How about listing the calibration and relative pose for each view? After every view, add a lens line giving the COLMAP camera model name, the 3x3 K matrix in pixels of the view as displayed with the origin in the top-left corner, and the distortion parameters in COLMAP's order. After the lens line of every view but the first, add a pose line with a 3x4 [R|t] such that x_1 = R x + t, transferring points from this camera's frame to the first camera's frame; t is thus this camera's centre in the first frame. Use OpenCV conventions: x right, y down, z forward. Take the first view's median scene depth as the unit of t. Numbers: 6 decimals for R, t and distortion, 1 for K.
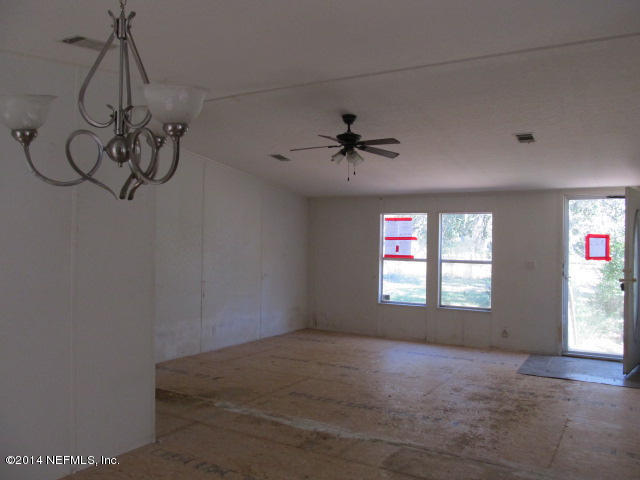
lens RADIAL K [[531.6, 0, 320.0], [0, 531.6, 240.0], [0, 0, 1]] dist [-0.054686, 0.016620]
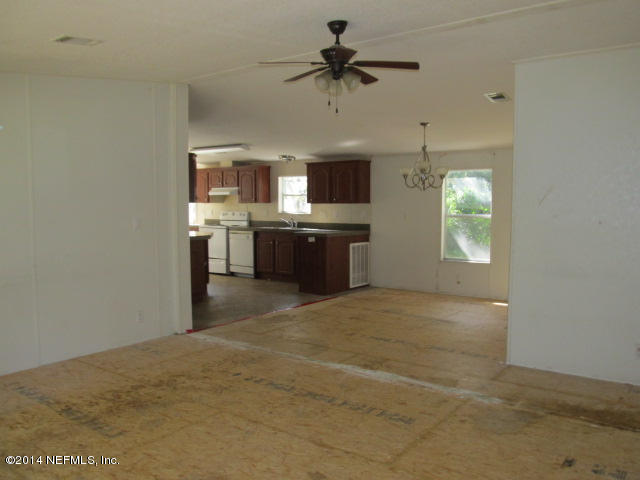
lens RADIAL K [[533.8, 0, 320.0], [0, 533.8, 240.0], [0, 0, 1]] dist [-0.049073, 0.009881]
pose [[-0.994616, -0.017479, 0.102147, -0.003490], [-0.010956, 0.997885, 0.064074, 0.017153], [-0.103051, 0.062609, -0.992704, 1.744629]]
